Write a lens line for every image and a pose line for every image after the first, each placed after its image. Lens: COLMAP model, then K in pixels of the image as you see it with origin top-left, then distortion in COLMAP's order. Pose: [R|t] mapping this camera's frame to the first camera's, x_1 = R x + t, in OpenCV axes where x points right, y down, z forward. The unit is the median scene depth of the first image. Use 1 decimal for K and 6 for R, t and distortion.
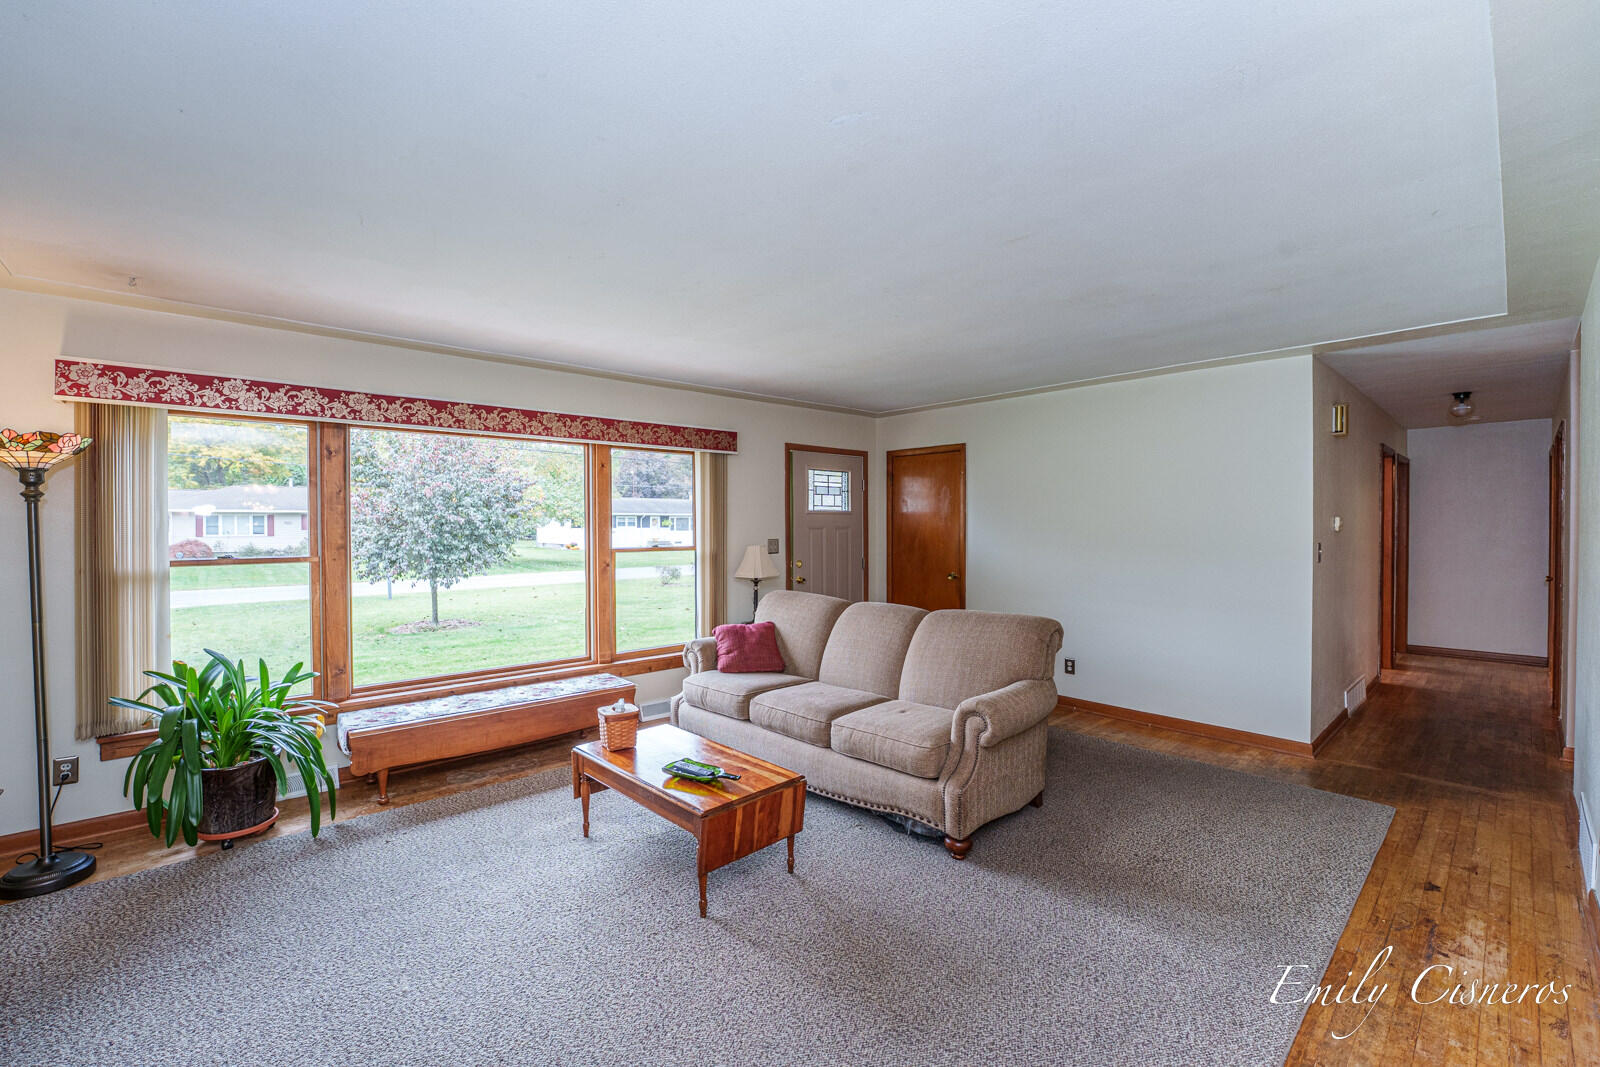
lens RADIAL K [[660.1, 0, 790.6], [0, 660.1, 535.5], [0, 0, 1]] dist [-0.019202, 0.000770]
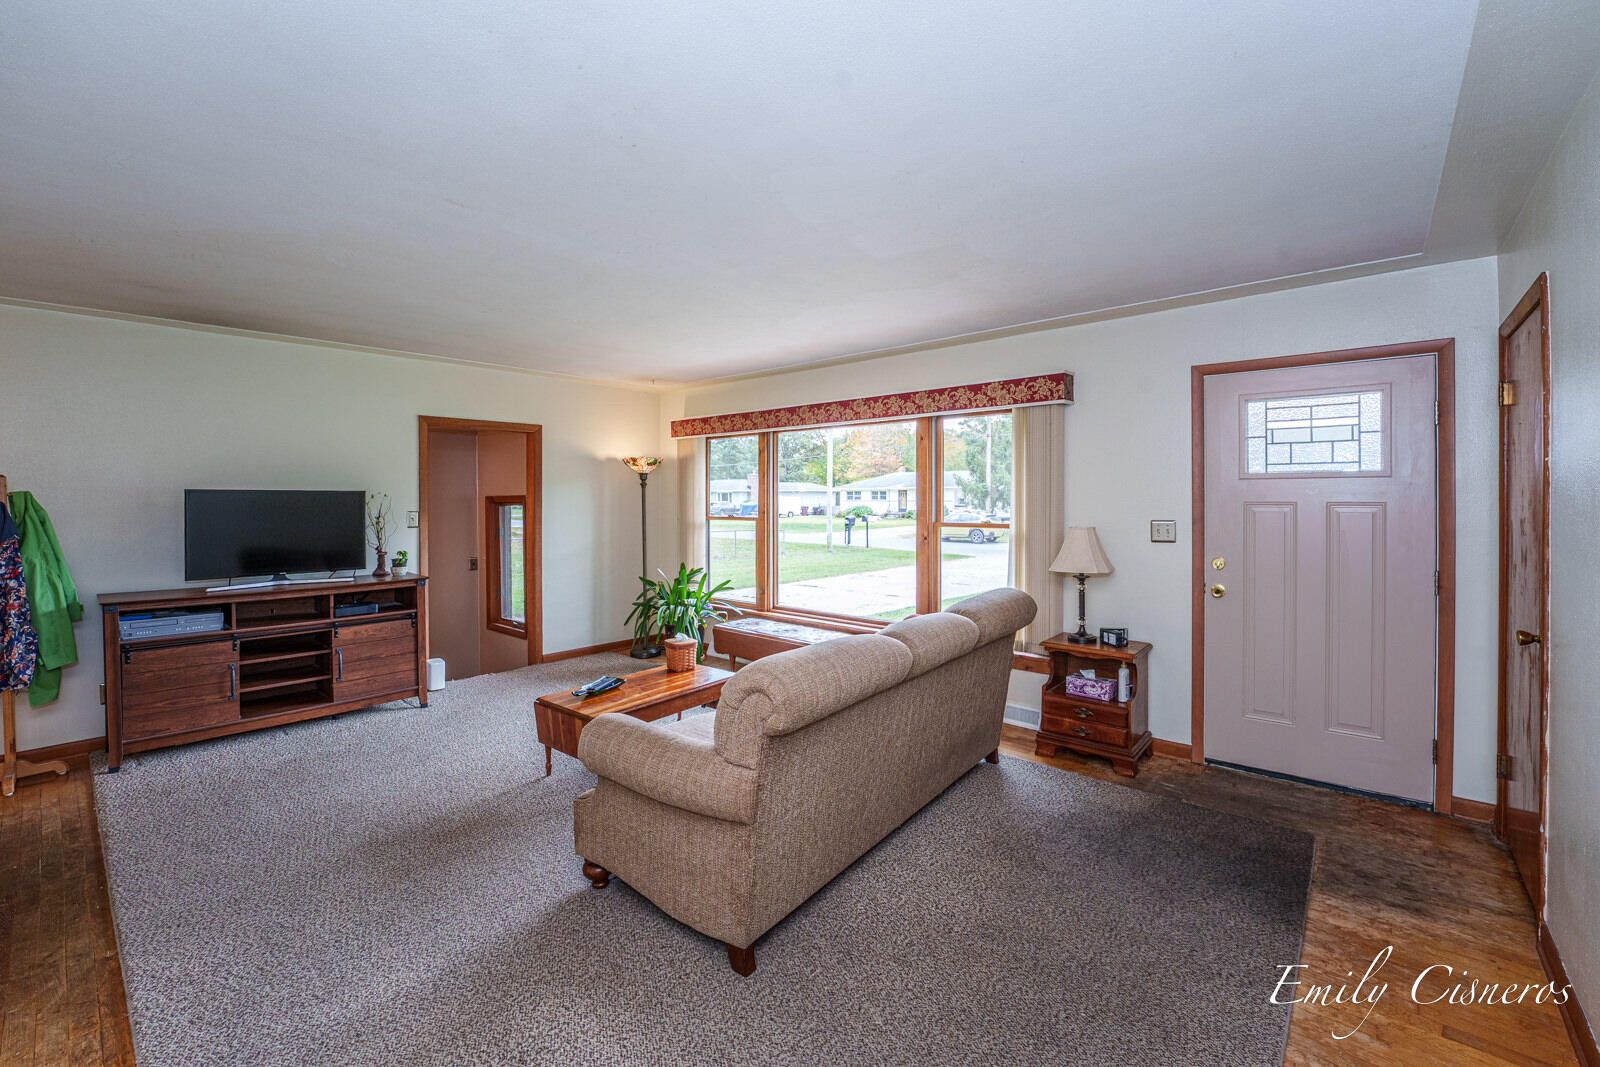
lens RADIAL K [[662.4, 0, 794.5], [0, 662.4, 497.1], [0, 0, 1]] dist [0.001794, 0.000450]
pose [[0.123082, 0.009113, -0.992355, 0.716266], [-0.008119, 0.999934, 0.008176, -0.023564], [0.992363, 0.007051, 0.123147, 0.705587]]
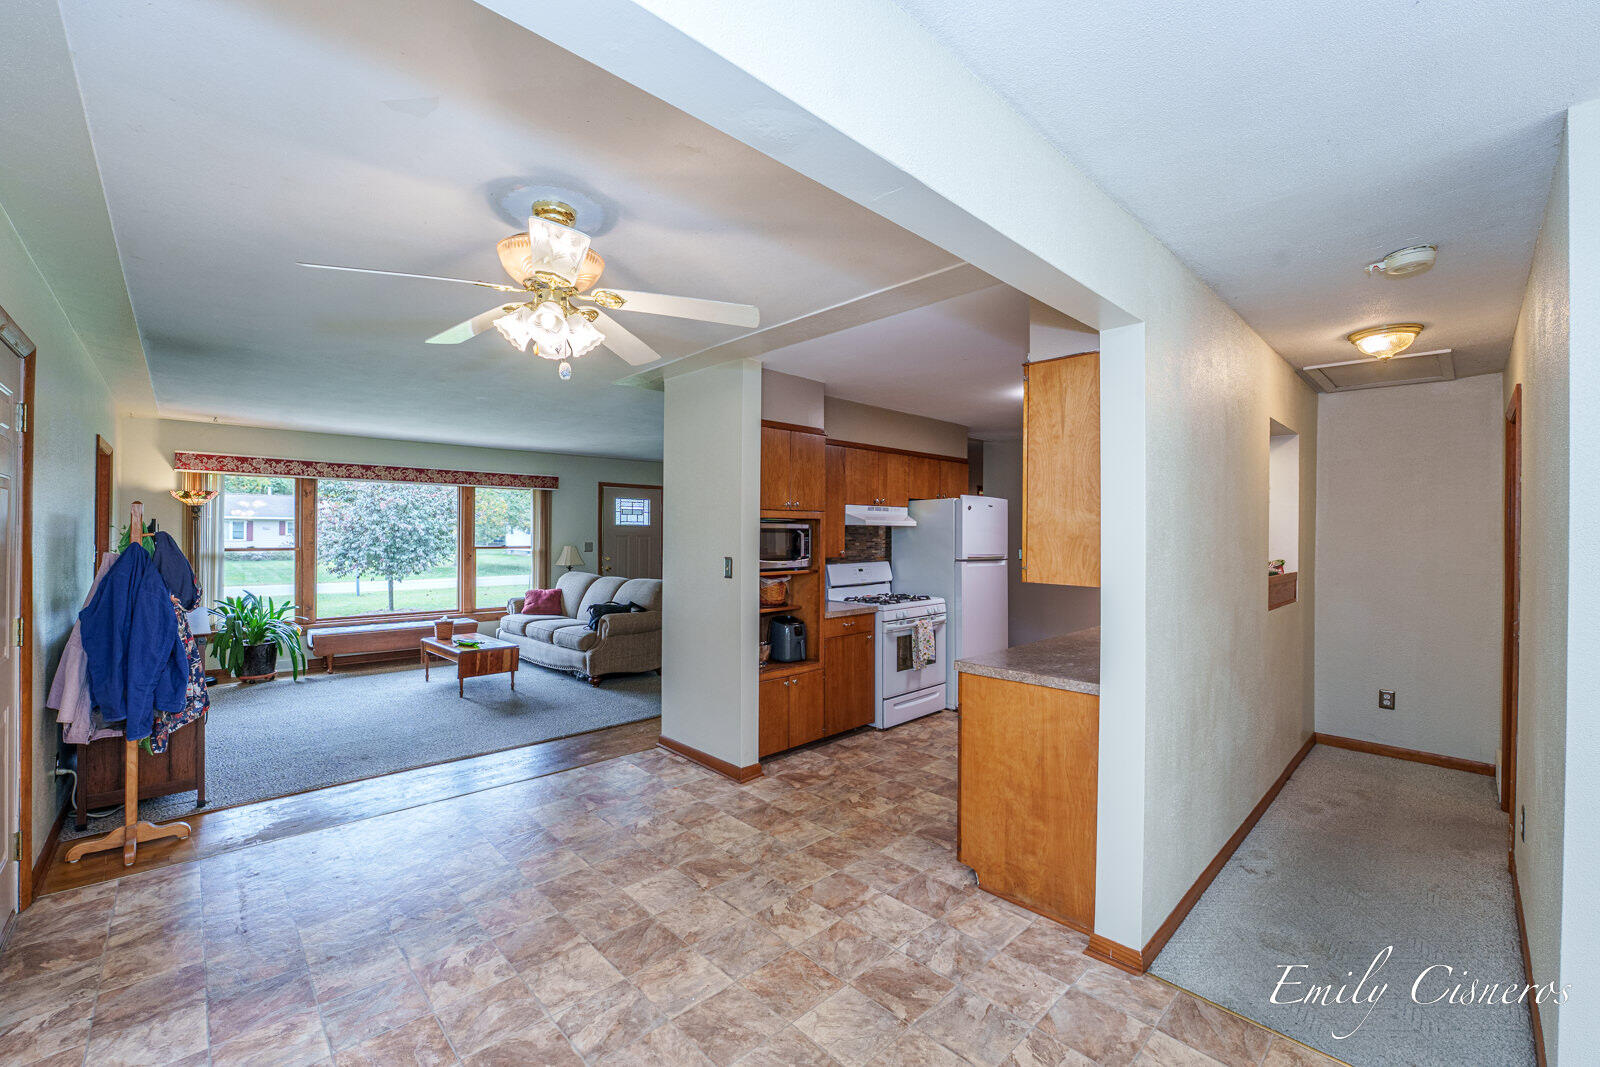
lens RADIAL K [[655.4, 0, 800.0], [0, 655.4, 533.5], [0, 0, 1]] dist [-0.044905, 0.016584]
pose [[0.999085, 0.008688, 0.041873, 0.521709], [-0.007922, 0.999799, -0.018438, 0.010756], [-0.042025, 0.018089, 0.998953, -0.738254]]
